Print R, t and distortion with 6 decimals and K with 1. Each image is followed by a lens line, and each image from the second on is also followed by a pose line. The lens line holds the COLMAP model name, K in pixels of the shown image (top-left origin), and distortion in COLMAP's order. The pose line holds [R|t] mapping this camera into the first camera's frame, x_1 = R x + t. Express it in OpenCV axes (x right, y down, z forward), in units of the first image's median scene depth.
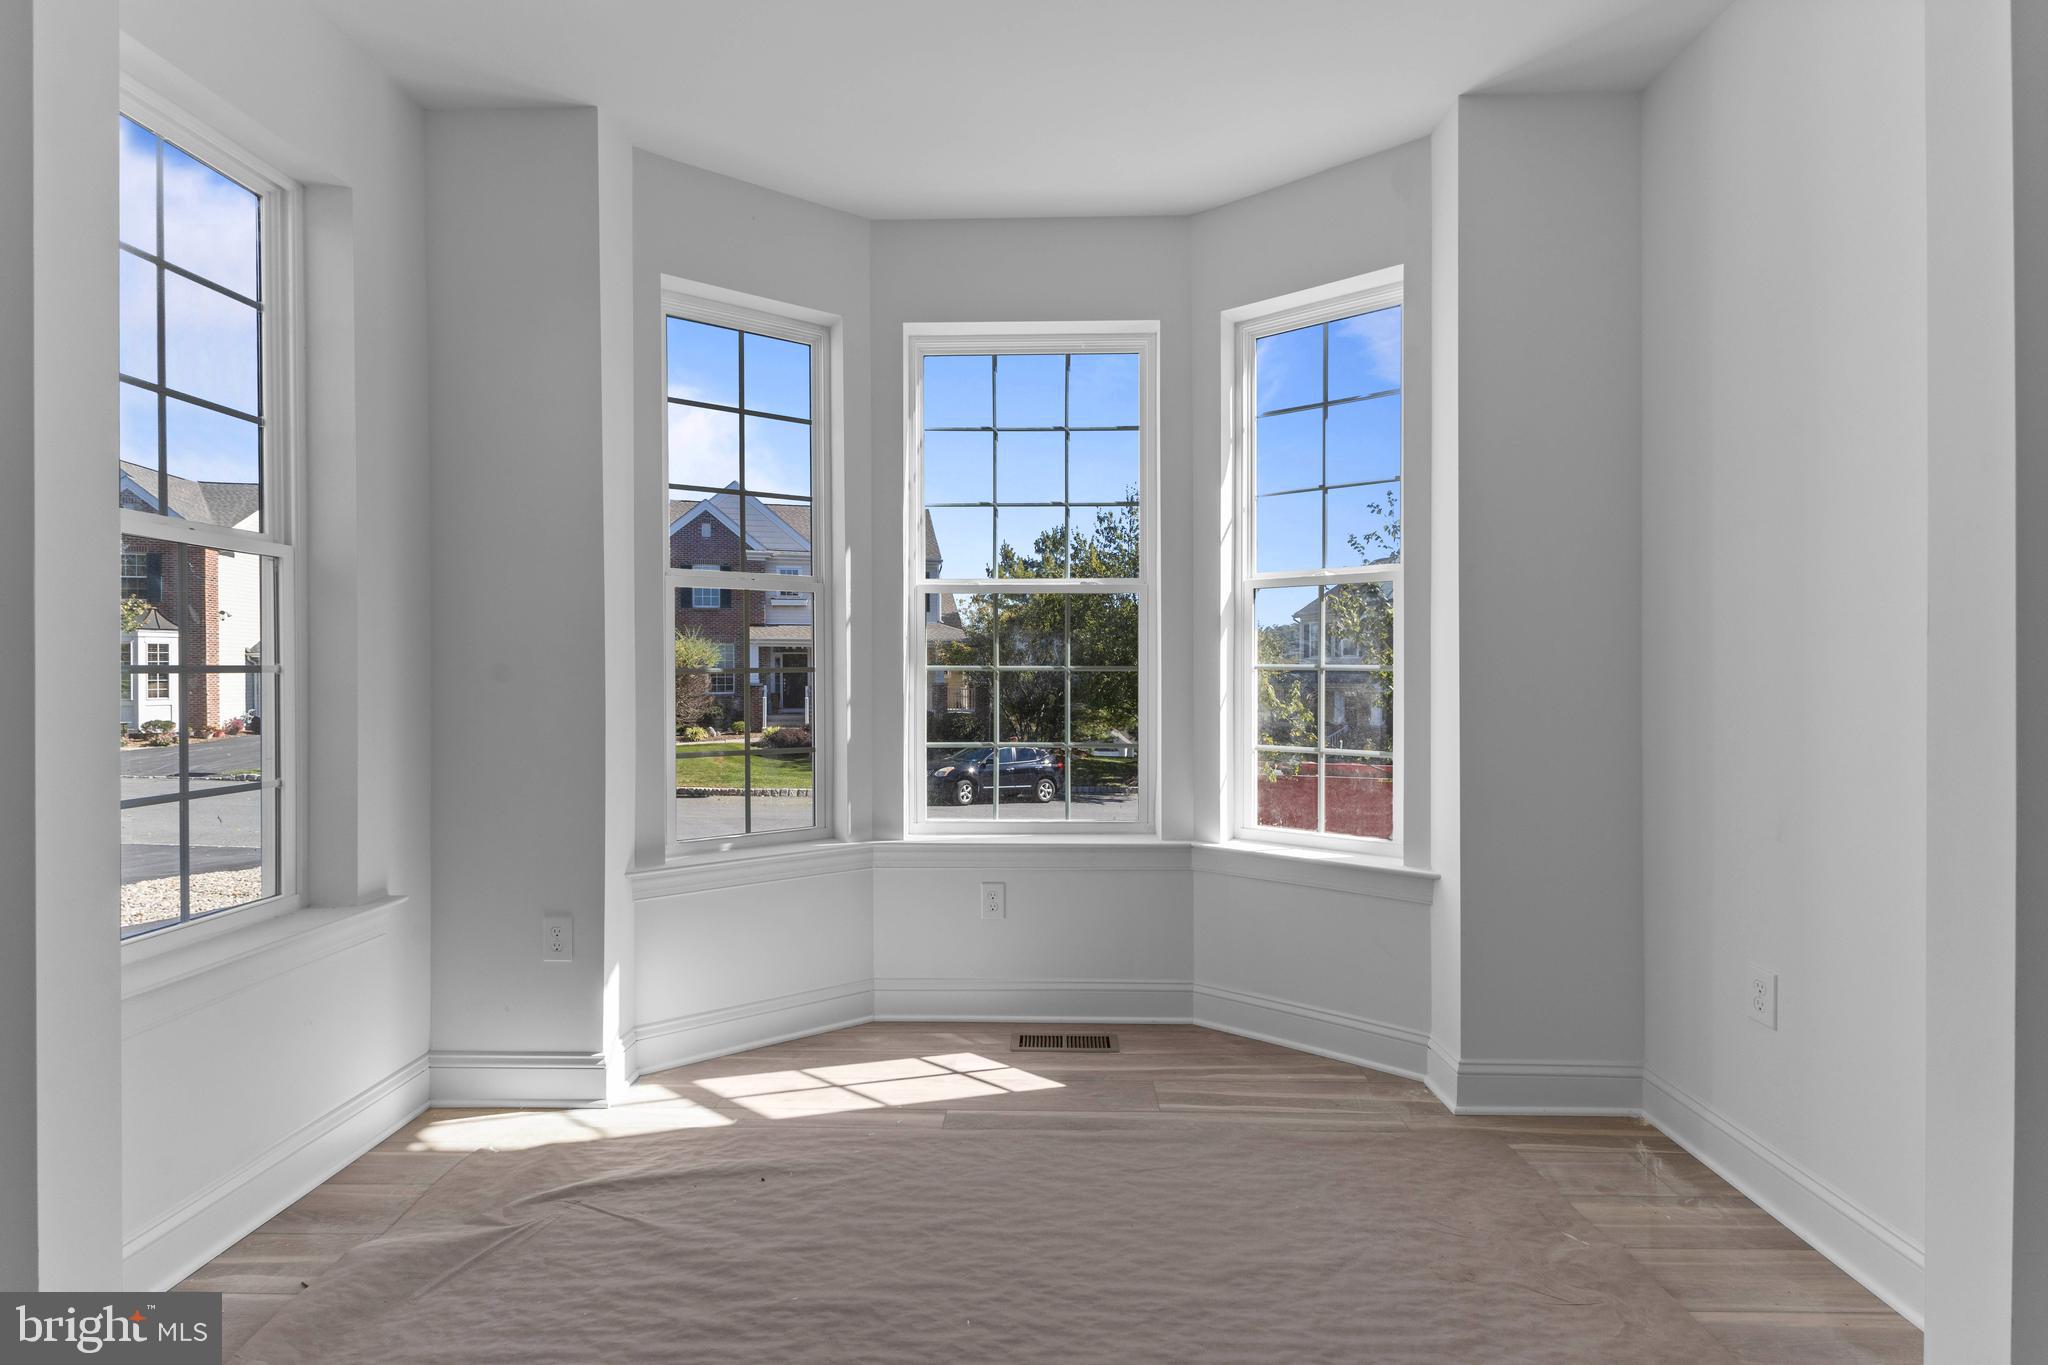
lens RADIAL K [[889.8, 0, 1028.3], [0, 889.8, 676.0], [0, 0, 1]] dist [0.004473, 0.000178]
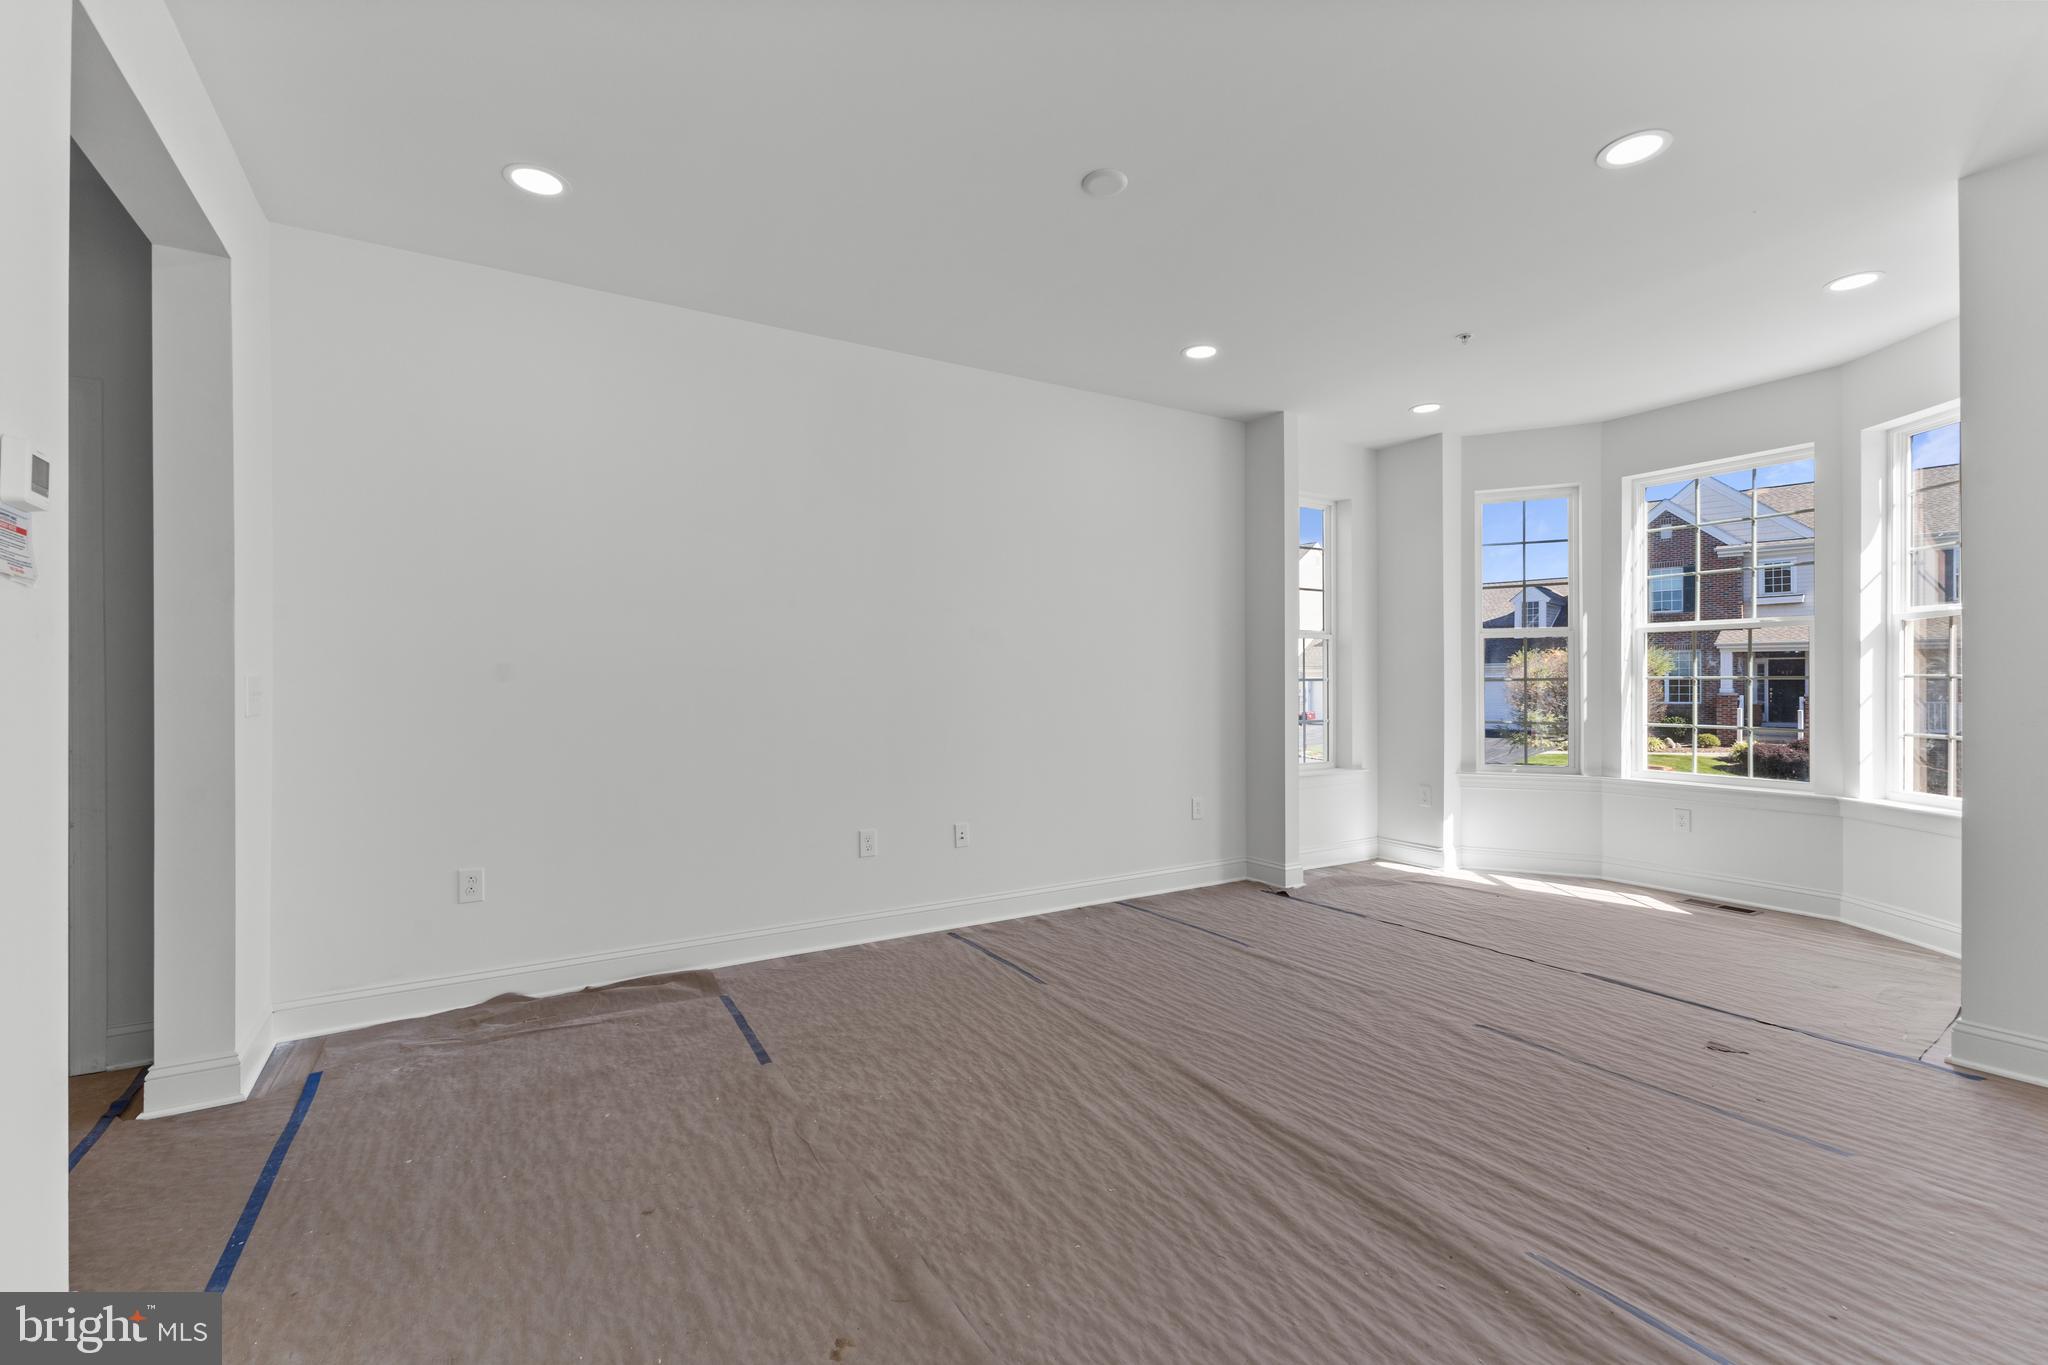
lens RADIAL K [[889.8, 0, 1025.4], [0, 889.8, 682.2], [0, 0, 1]] dist [0.004473, 0.000178]
pose [[0.539427, -0.000725, -0.842032, 0.700617], [-0.001854, 0.999996, -0.002048, 0.004290], [0.842030, 0.002666, 0.539424, -0.915817]]
